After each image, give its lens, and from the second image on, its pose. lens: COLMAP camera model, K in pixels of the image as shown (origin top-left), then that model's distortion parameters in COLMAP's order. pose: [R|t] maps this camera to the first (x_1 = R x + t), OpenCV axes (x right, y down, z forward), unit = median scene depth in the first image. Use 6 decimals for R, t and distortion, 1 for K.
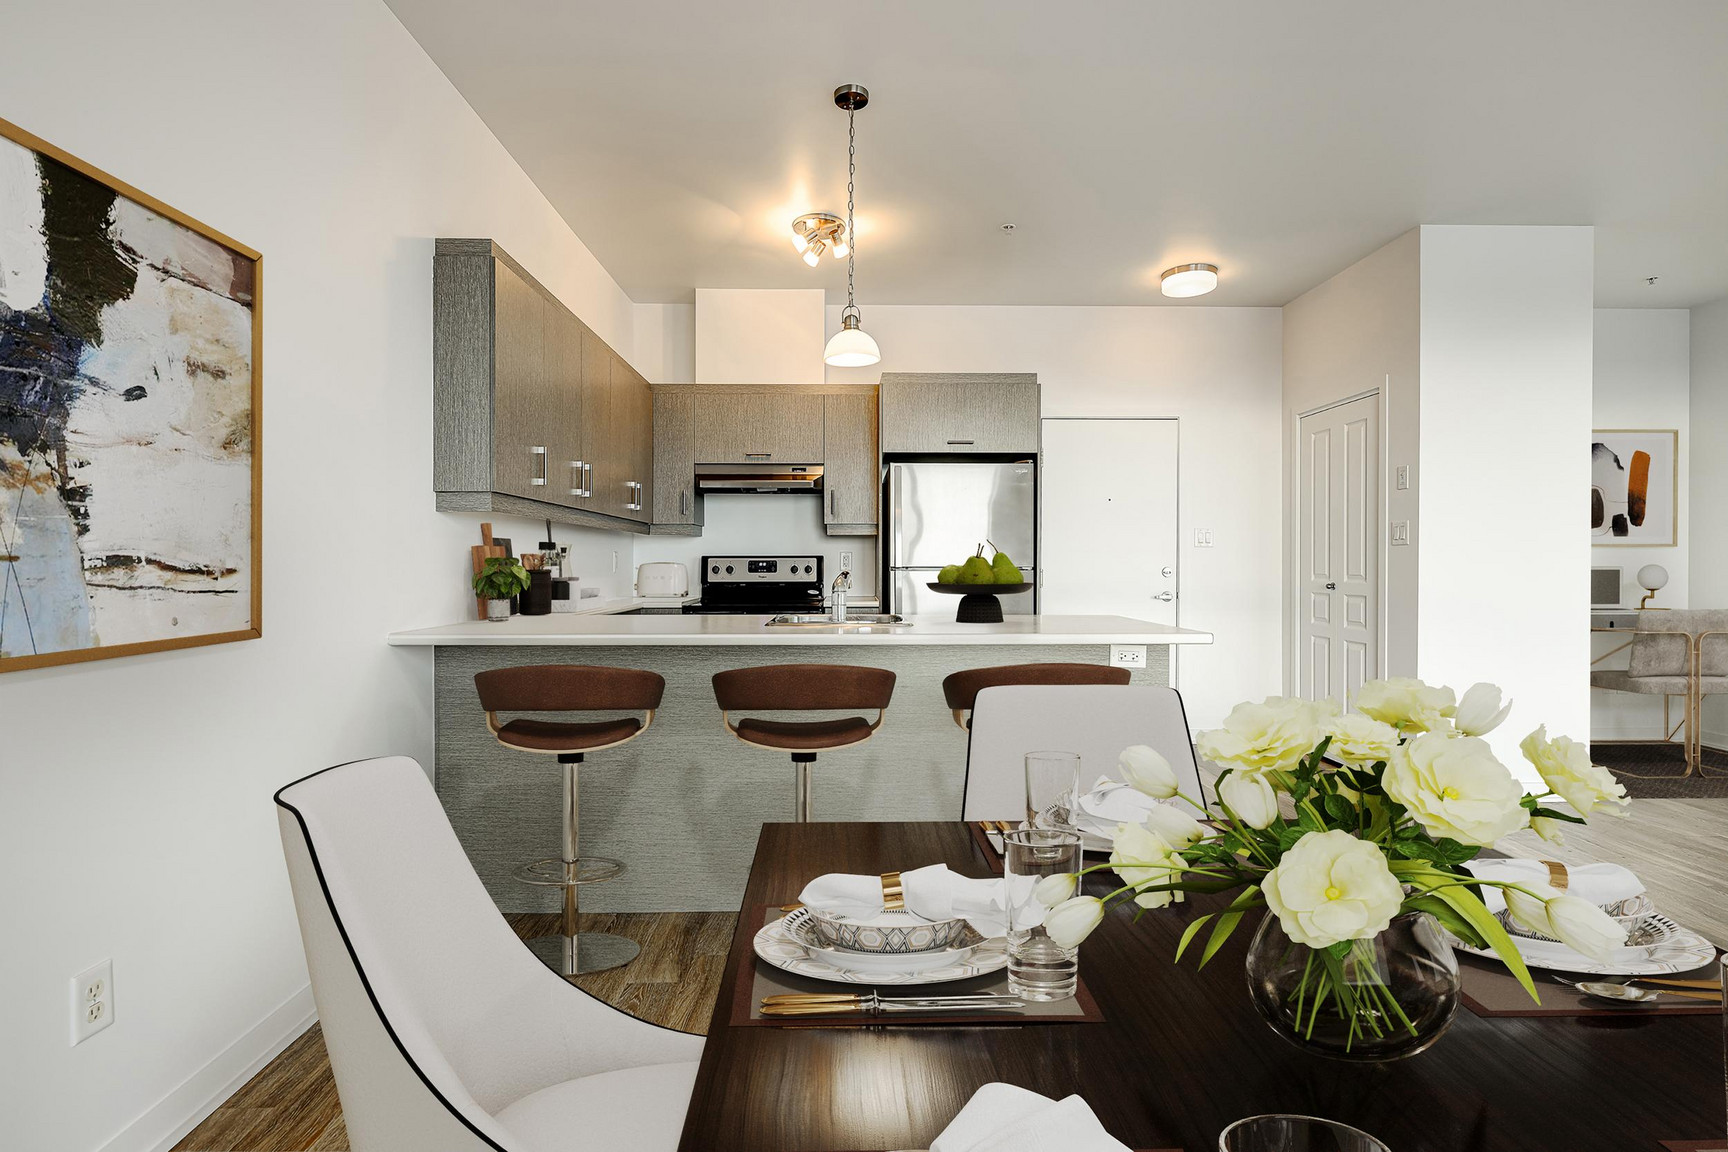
lens RADIAL K [[798.2, 0, 866.2], [0, 798.2, 585.9], [0, 0, 1]] dist [-0.002675, -0.000404]
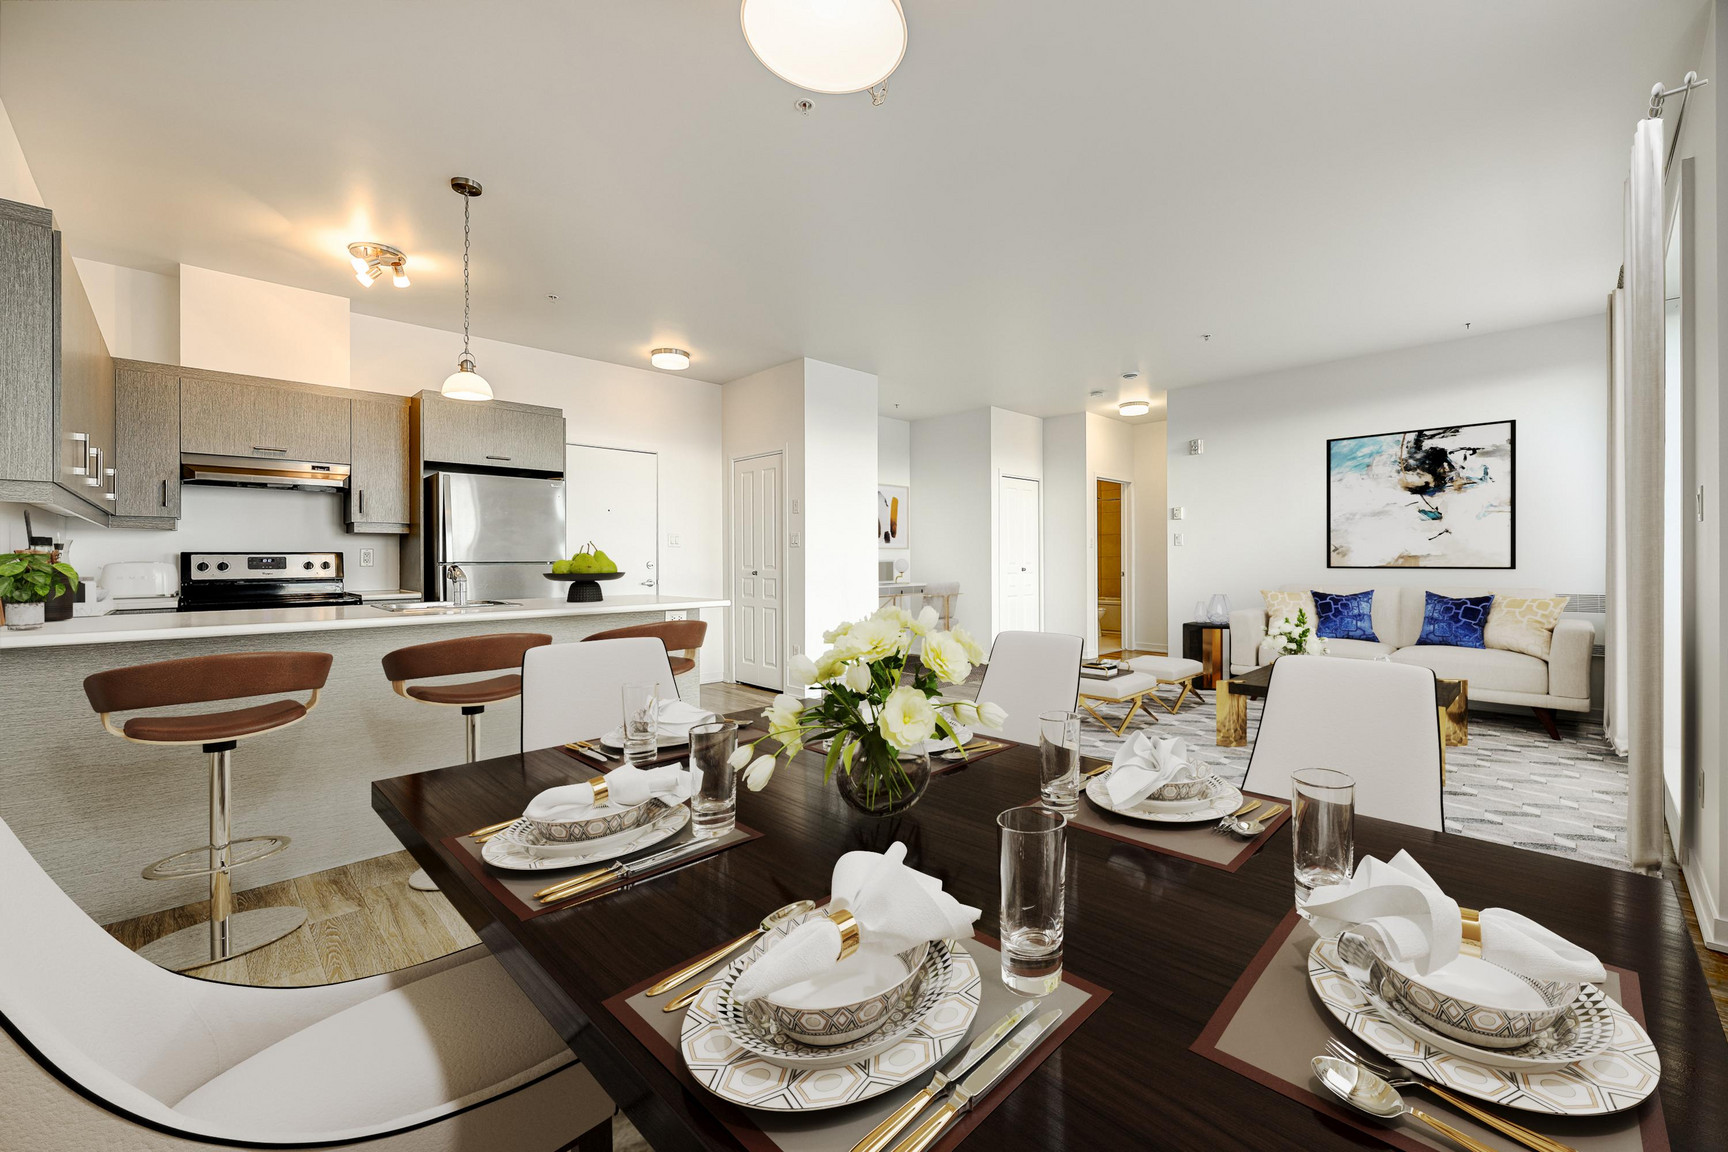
lens RADIAL K [[693.1, 0, 861.3], [0, 693.1, 565.5], [0, 0, 1]] dist [-0.001247, 0.000206]
pose [[0.731506, -0.008881, 0.681778, -0.188760], [0.020449, 0.999751, -0.008919, 0.001335], [-0.681529, 0.020466, 0.731505, -0.123085]]
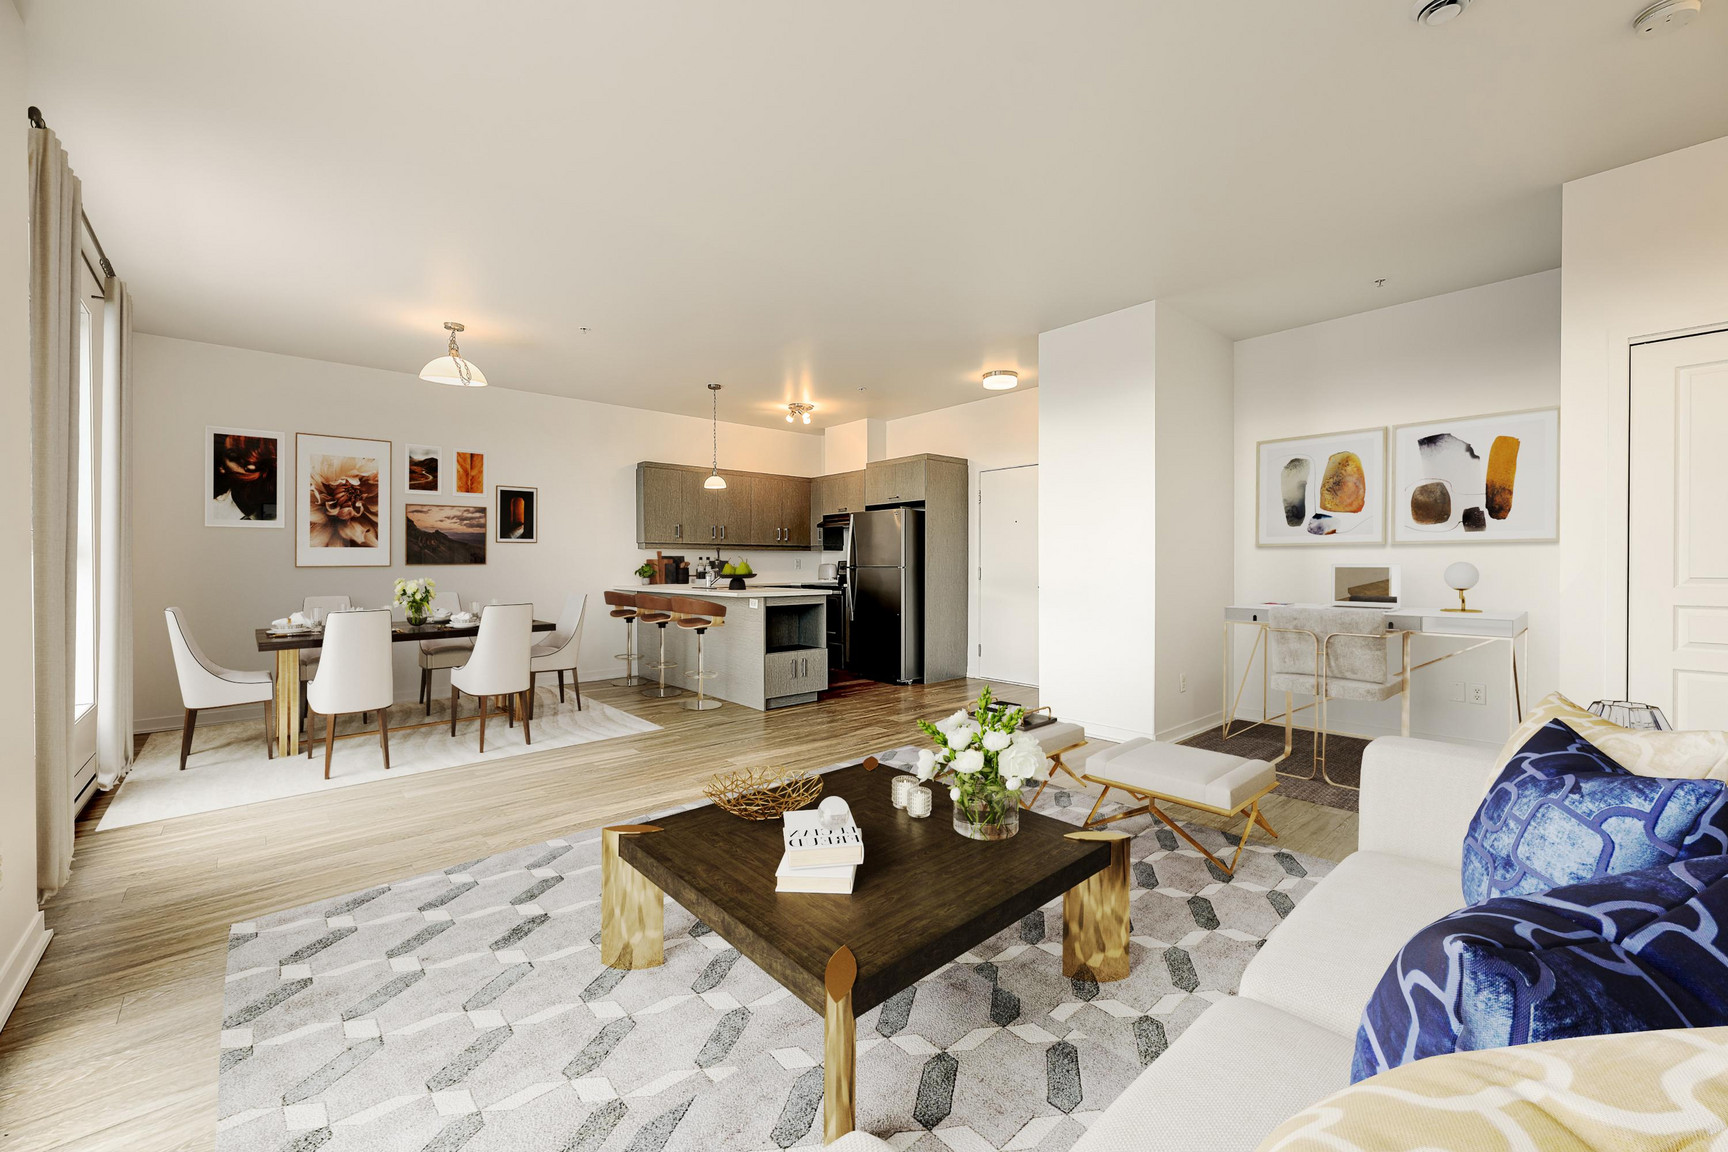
lens RADIAL K [[693.1, 0, 863.6], [0, 693.1, 571.3], [0, 0, 1]] dist [-0.001247, 0.000206]
pose [[0.650281, 0.012494, -0.759591, 1.196495], [-0.006746, 0.999920, 0.010672, -0.021649], [0.759663, -0.001815, 0.650314, -0.065237]]
